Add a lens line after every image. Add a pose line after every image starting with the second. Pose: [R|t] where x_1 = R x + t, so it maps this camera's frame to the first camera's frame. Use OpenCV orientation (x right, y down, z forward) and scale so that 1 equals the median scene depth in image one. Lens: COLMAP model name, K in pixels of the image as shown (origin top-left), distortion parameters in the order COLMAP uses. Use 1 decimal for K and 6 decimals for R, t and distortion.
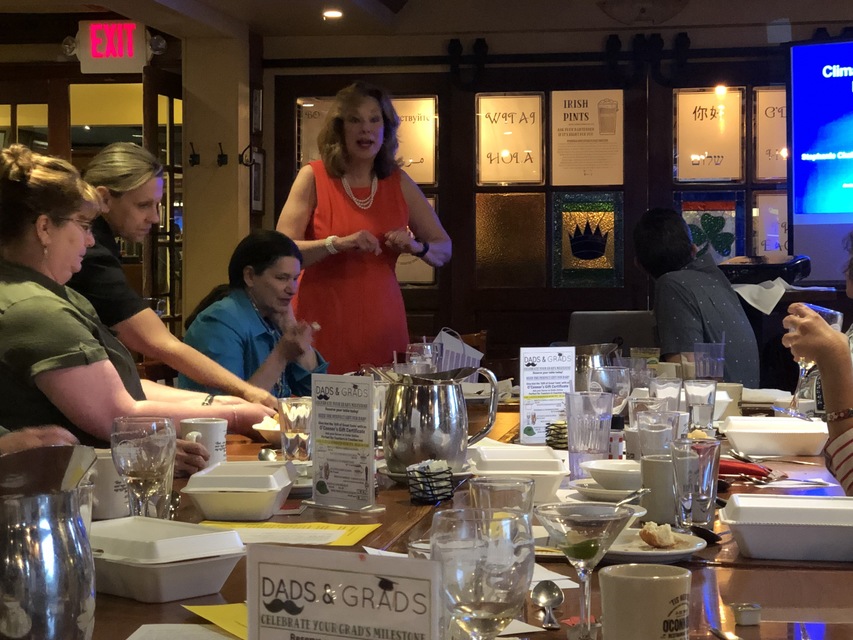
lens RADIAL K [[1811.4, 0, 426.5], [0, 1811.4, 320.0], [0, 0, 1]] dist [-0.118860, 2.454525]
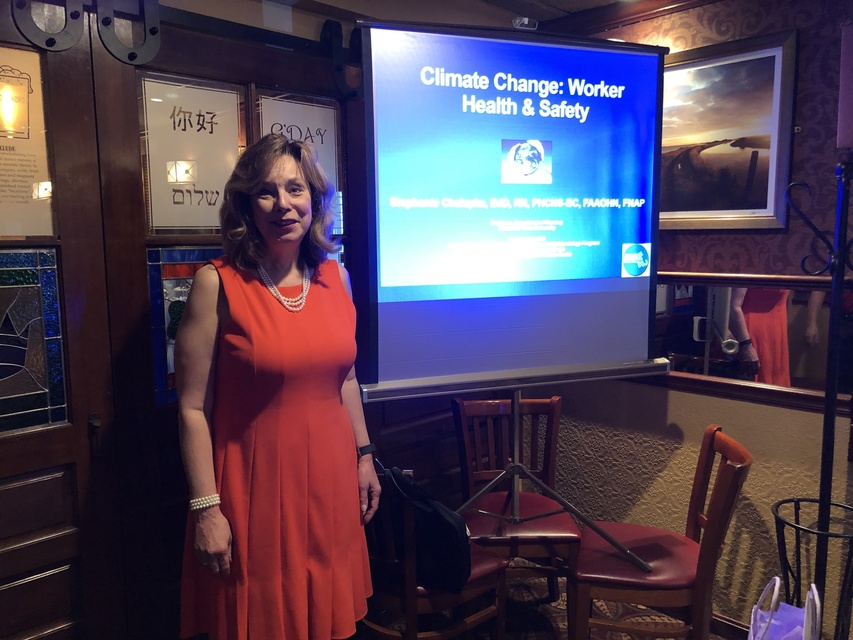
lens RADIAL K [[669.5, 0, 422.5], [0, 669.5, 315.0], [0, 0, 1]] dist [0.003795, 0.001470]
pose [[0.596745, -0.098214, 0.796398, 0.020437], [0.024993, 0.994275, 0.103889, -0.108413], [-0.802042, -0.042091, 0.595783, 1.236422]]
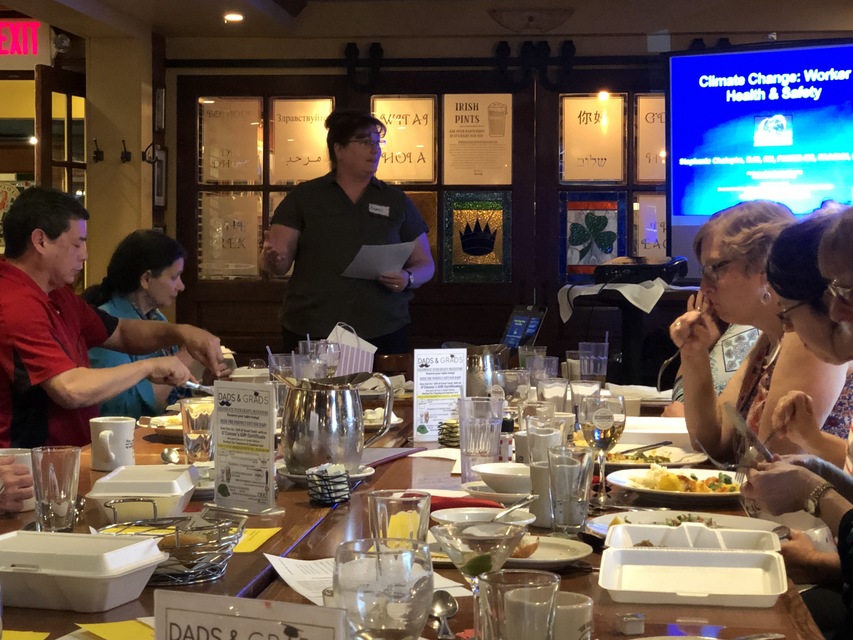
lens RADIAL K [[1727.7, 0, 426.5], [0, 1727.7, 320.0], [0, 0, 1]] dist [-0.120380, 2.148189]
pose [[0.998093, 0.005349, 0.061489, -0.002304], [-0.006162, 0.999896, 0.013037, -0.014176], [-0.061413, -0.013391, 0.998023, 0.006620]]
